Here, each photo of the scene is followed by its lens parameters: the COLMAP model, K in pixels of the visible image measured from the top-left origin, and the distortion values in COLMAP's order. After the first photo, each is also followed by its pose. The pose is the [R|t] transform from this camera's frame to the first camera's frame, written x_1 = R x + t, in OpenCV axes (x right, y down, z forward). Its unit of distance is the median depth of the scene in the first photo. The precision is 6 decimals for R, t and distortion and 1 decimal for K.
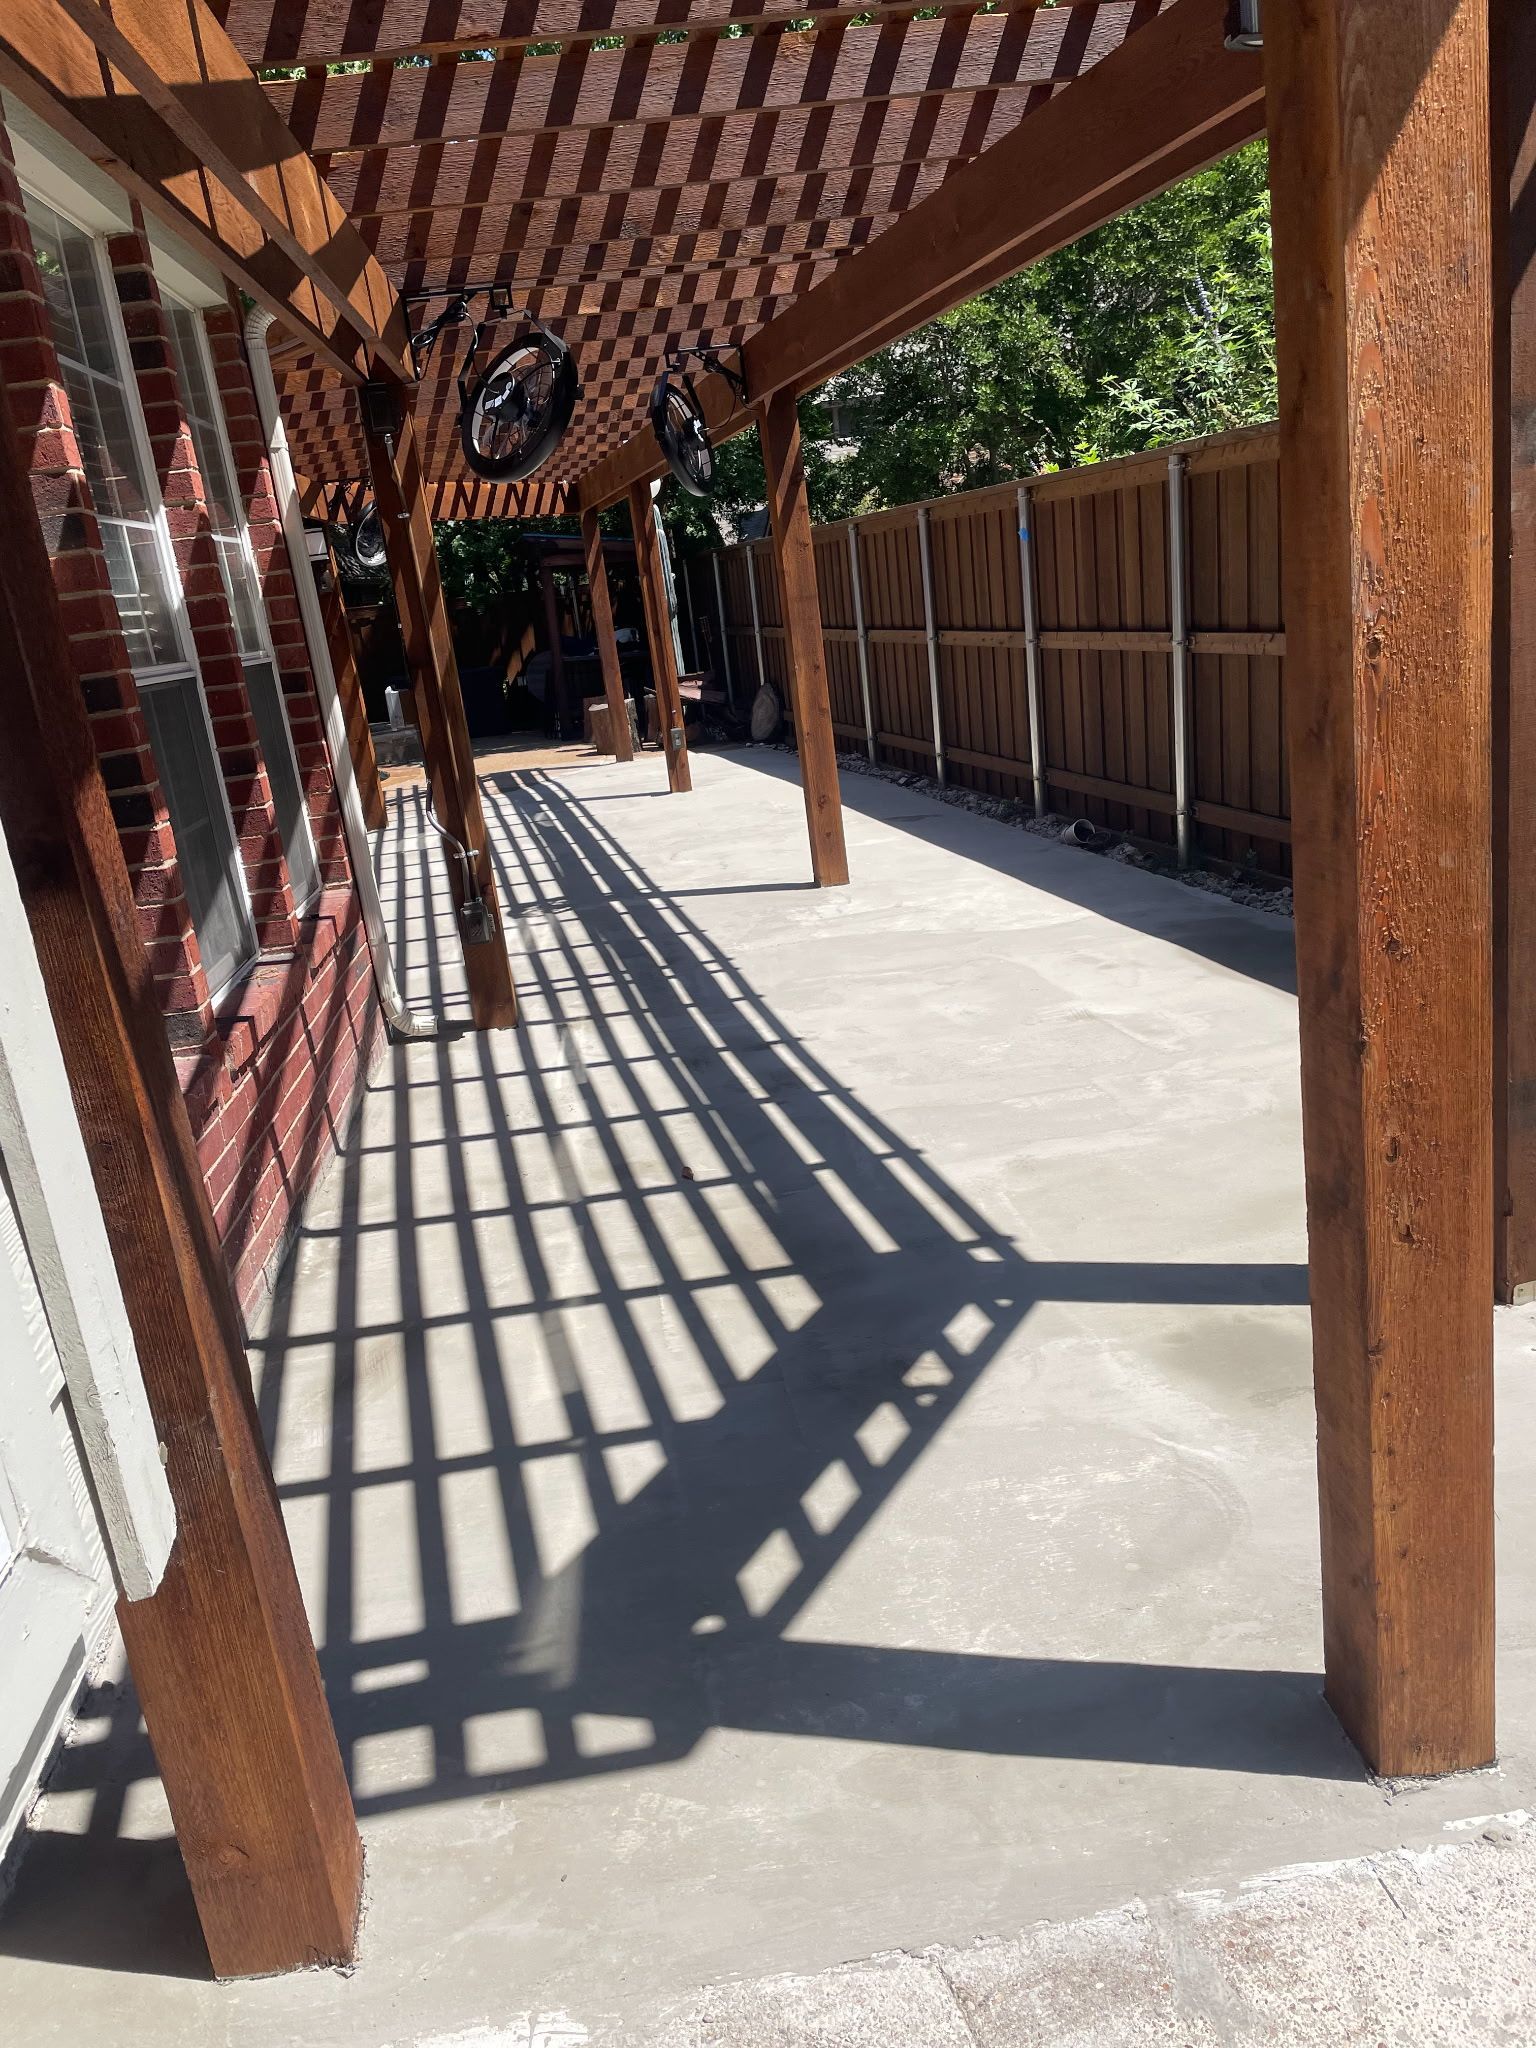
lens RADIAL K [[1451.1, 0, 758.4], [0, 1451.1, 1015.2], [0, 0, 1]] dist [0.125297, -0.232249]
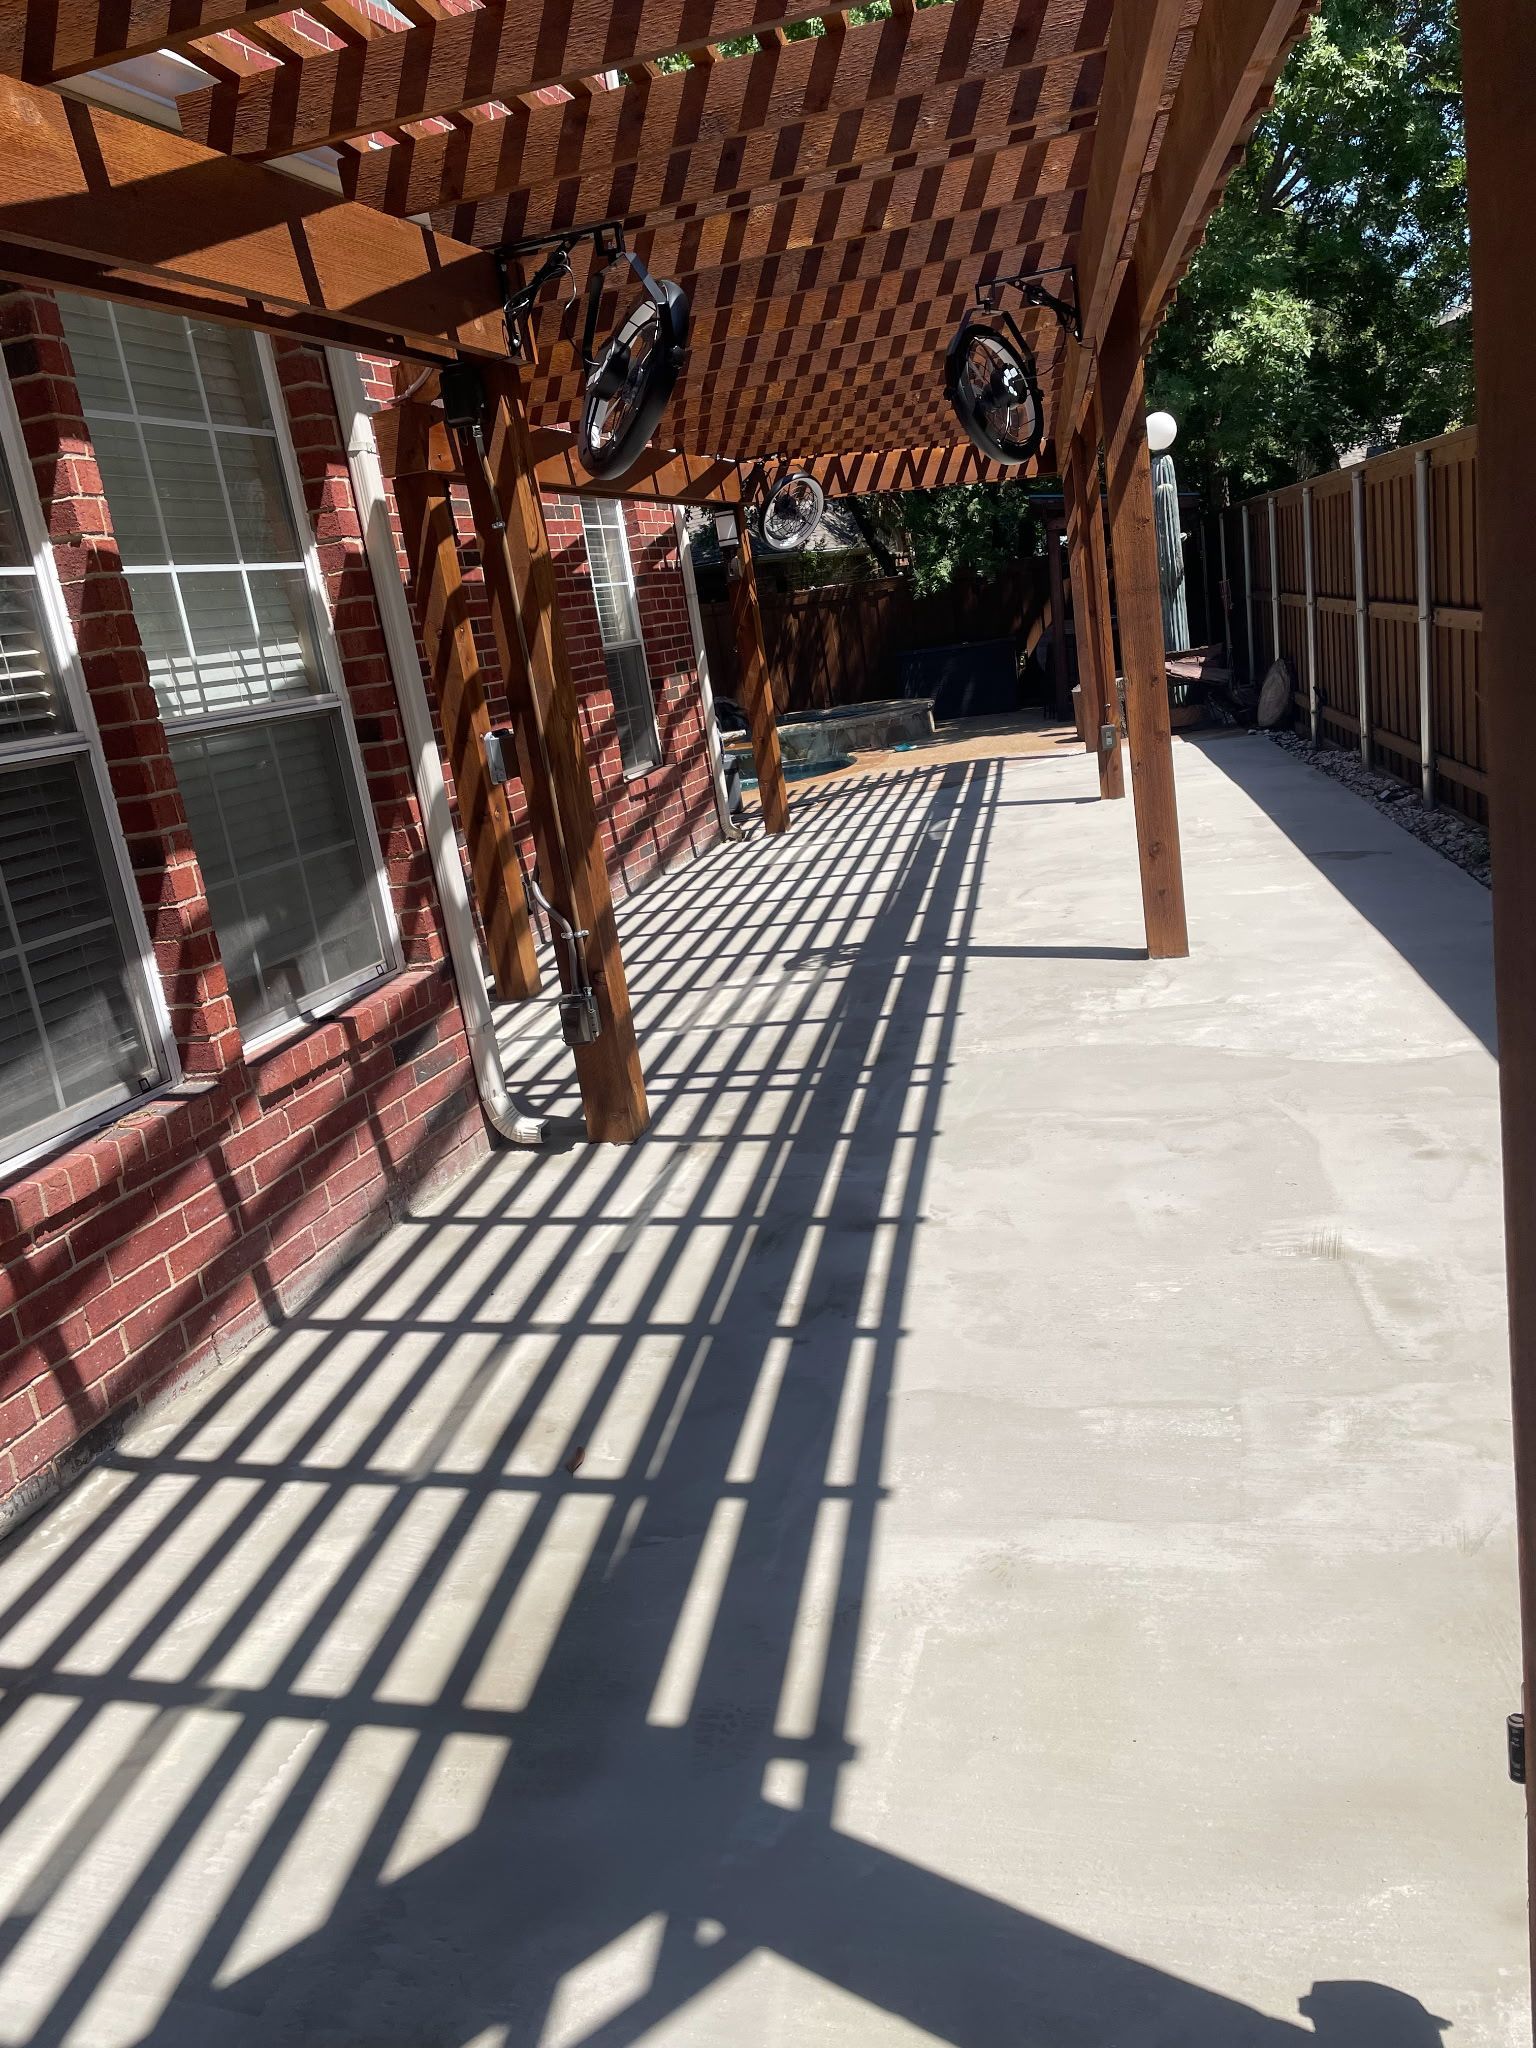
lens RADIAL K [[1485.2, 0, 768.0], [0, 1485.2, 1024.0], [0, 0, 1]] dist [0.118279, -0.188572]
pose [[0.929871, 0.082571, -0.358499, 0.220700], [-0.073042, 0.996524, 0.040066, -0.108283], [0.360561, -0.011071, 0.932670, 0.273270]]
